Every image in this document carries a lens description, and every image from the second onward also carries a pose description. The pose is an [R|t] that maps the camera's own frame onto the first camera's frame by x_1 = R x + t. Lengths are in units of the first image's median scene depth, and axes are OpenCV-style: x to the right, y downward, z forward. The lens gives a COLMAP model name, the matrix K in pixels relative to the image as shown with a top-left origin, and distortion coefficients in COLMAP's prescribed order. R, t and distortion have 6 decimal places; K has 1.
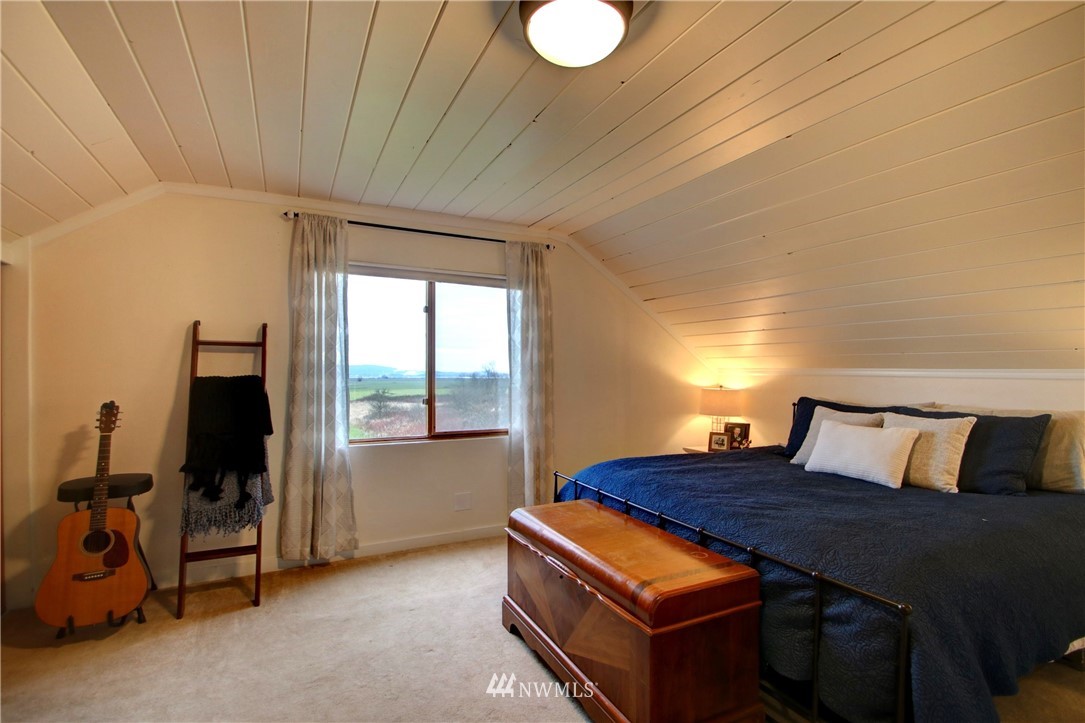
lens RADIAL K [[510.0, 0, 542.0], [0, 510.0, 377.5], [0, 0, 1]] dist [0.000221, 0.000045]
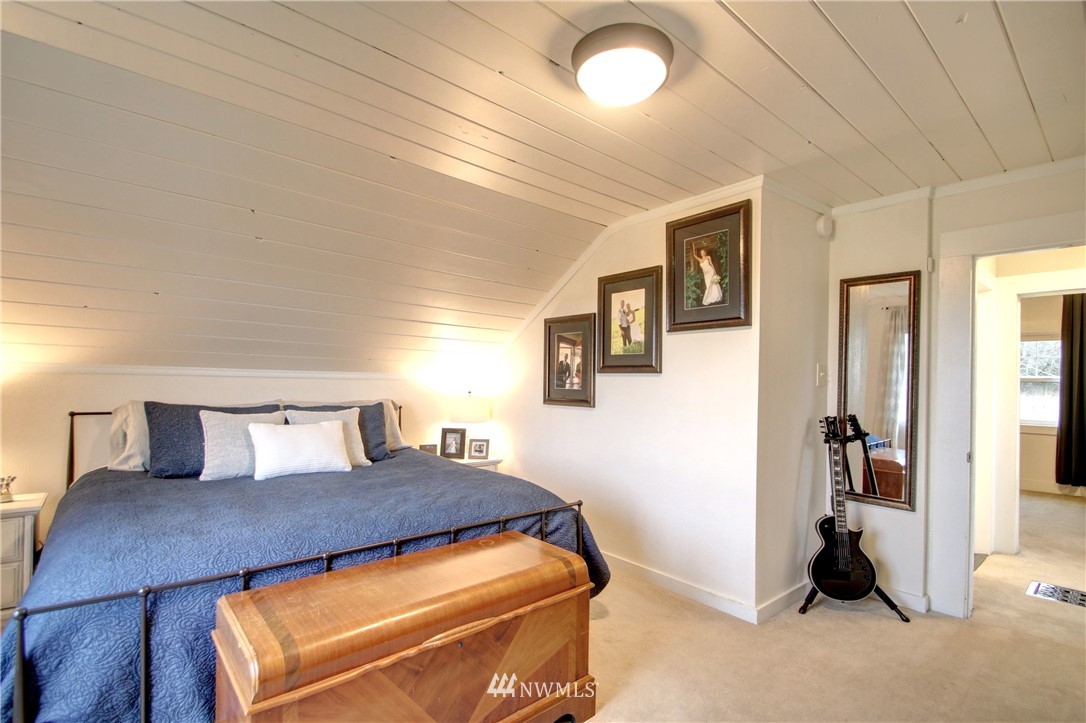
lens RADIAL K [[510.5, 0, 542.5], [0, 510.5, 377.6], [0, 0, 1]] dist [0.000221, 0.000045]
pose [[-0.240266, -0.006620, 0.970684, -0.764924], [-0.008293, 0.999954, 0.004767, -0.016536], [-0.970672, -0.006904, -0.240310, 1.105564]]
